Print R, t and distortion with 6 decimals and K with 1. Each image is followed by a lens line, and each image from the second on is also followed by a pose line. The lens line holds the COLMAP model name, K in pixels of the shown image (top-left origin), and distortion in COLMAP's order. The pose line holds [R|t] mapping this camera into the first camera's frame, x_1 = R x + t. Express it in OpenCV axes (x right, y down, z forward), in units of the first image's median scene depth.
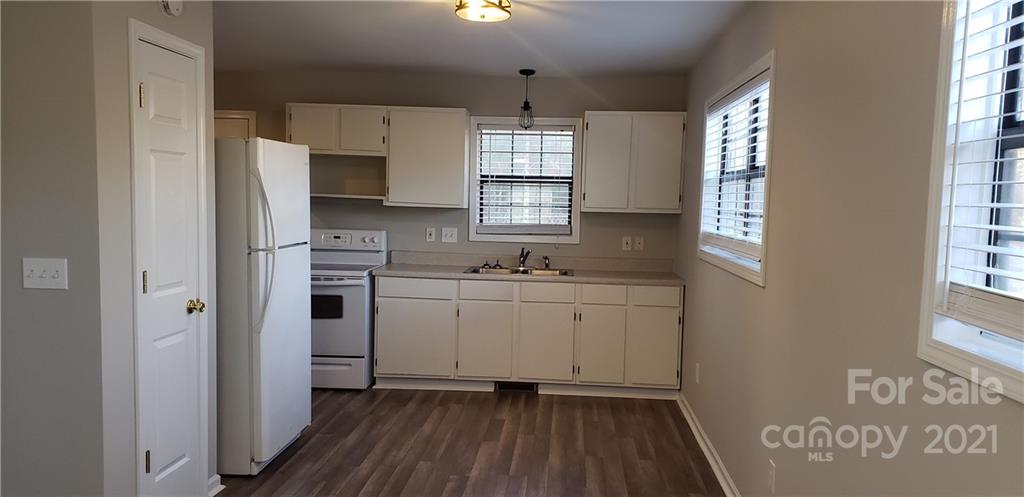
lens RADIAL K [[770.0, 0, 510.5], [0, 770.0, 270.2], [0, 0, 1]] dist [0.124760, -0.251297]
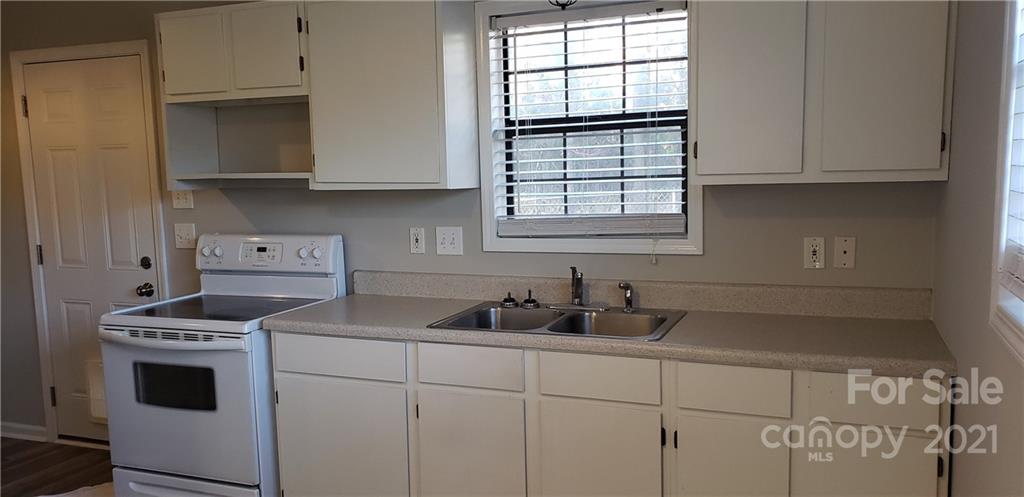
lens RADIAL K [[770.0, 0, 510.5], [0, 770.0, 270.2], [0, 0, 1]] dist [0.124760, -0.251297]
pose [[0.945420, -0.008330, -0.325749, 0.131381], [0.021067, 0.999144, 0.035593, -0.043767], [0.325174, -0.040513, 0.944786, 0.524631]]
